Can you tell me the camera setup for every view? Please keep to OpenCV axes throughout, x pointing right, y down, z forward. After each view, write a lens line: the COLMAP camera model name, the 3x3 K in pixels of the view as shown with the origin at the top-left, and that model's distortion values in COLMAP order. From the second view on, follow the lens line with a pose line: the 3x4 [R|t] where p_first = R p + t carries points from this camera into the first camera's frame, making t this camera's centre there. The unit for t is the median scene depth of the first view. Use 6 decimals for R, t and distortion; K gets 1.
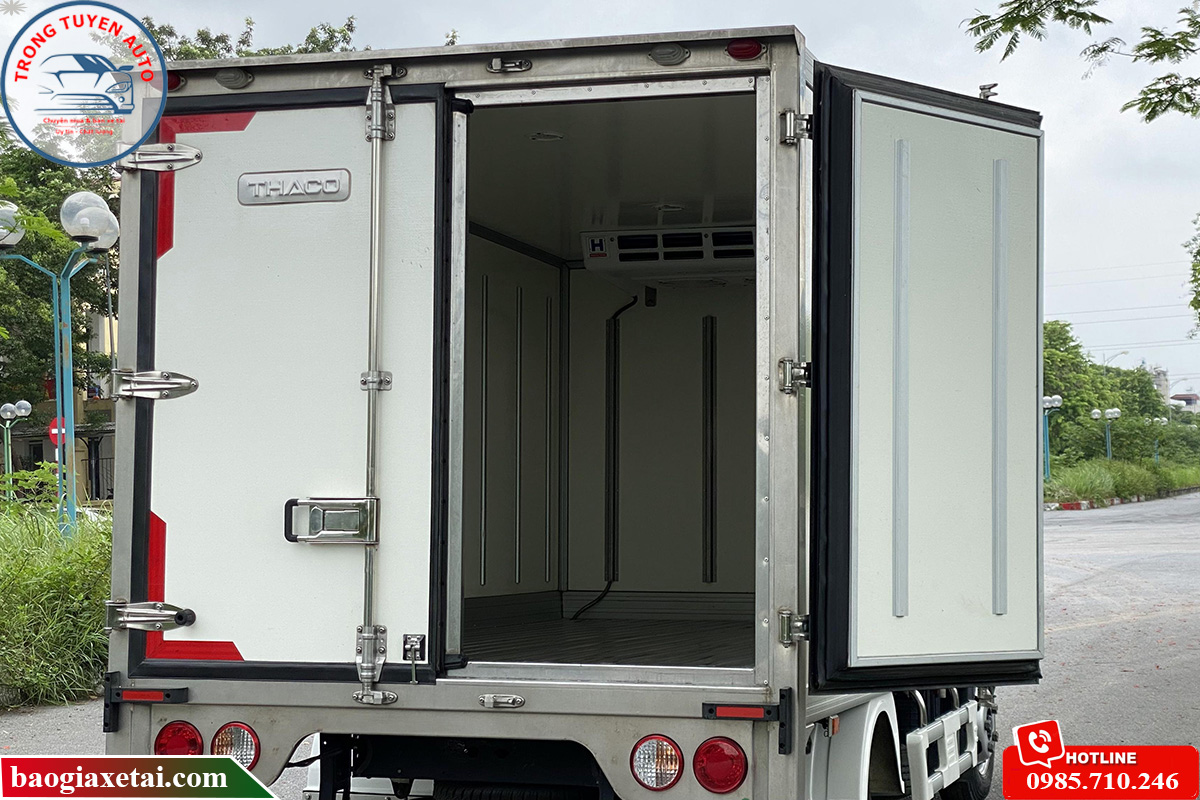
lens RADIAL K [[2117.1, 0, 601.4], [0, 2117.1, 400.8], [0, 0, 1]] dist [0.175418, 0.000000]
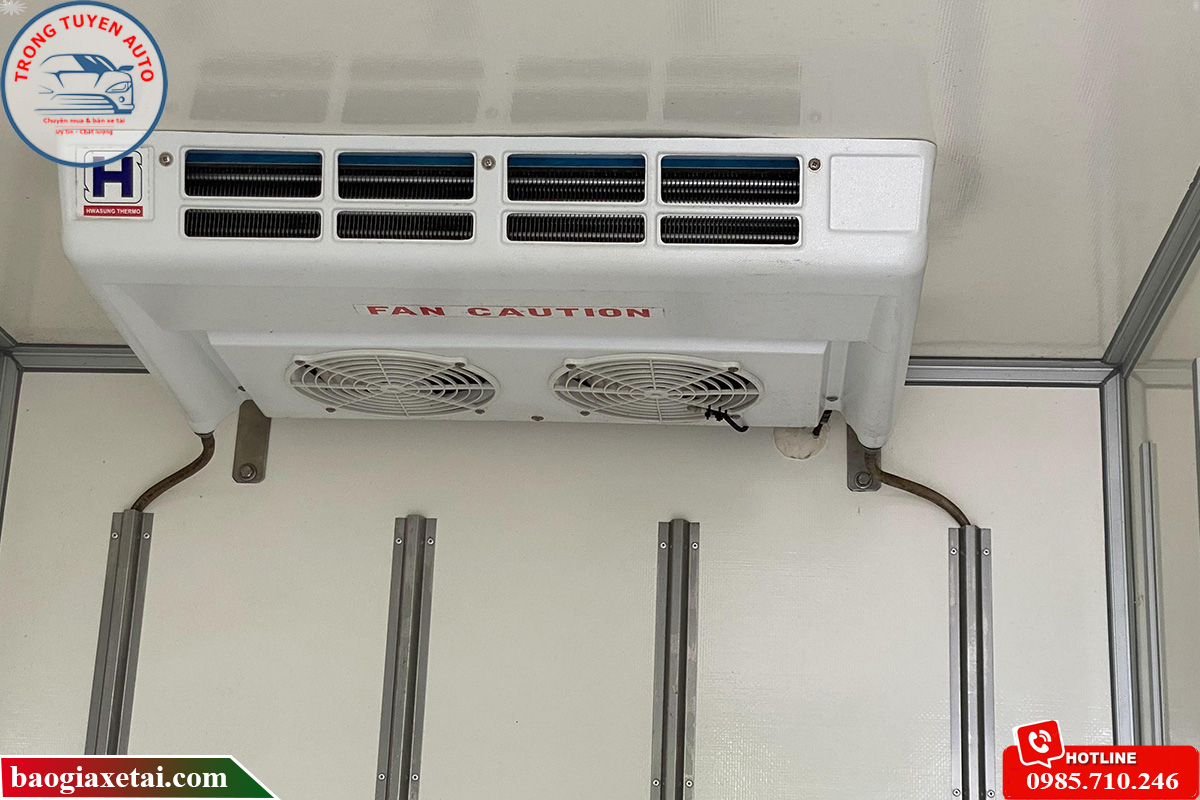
lens RADIAL K [[2117.1, 0, 598.0], [0, 2117.1, 399.7], [0, 0, 1]] dist [0.175418, 0.000000]
pose [[0.972187, 0.101426, 0.211106, 0.004073], [-0.049078, 0.969577, -0.239816, 0.026581], [-0.229007, 0.222785, 0.947588, 0.706647]]
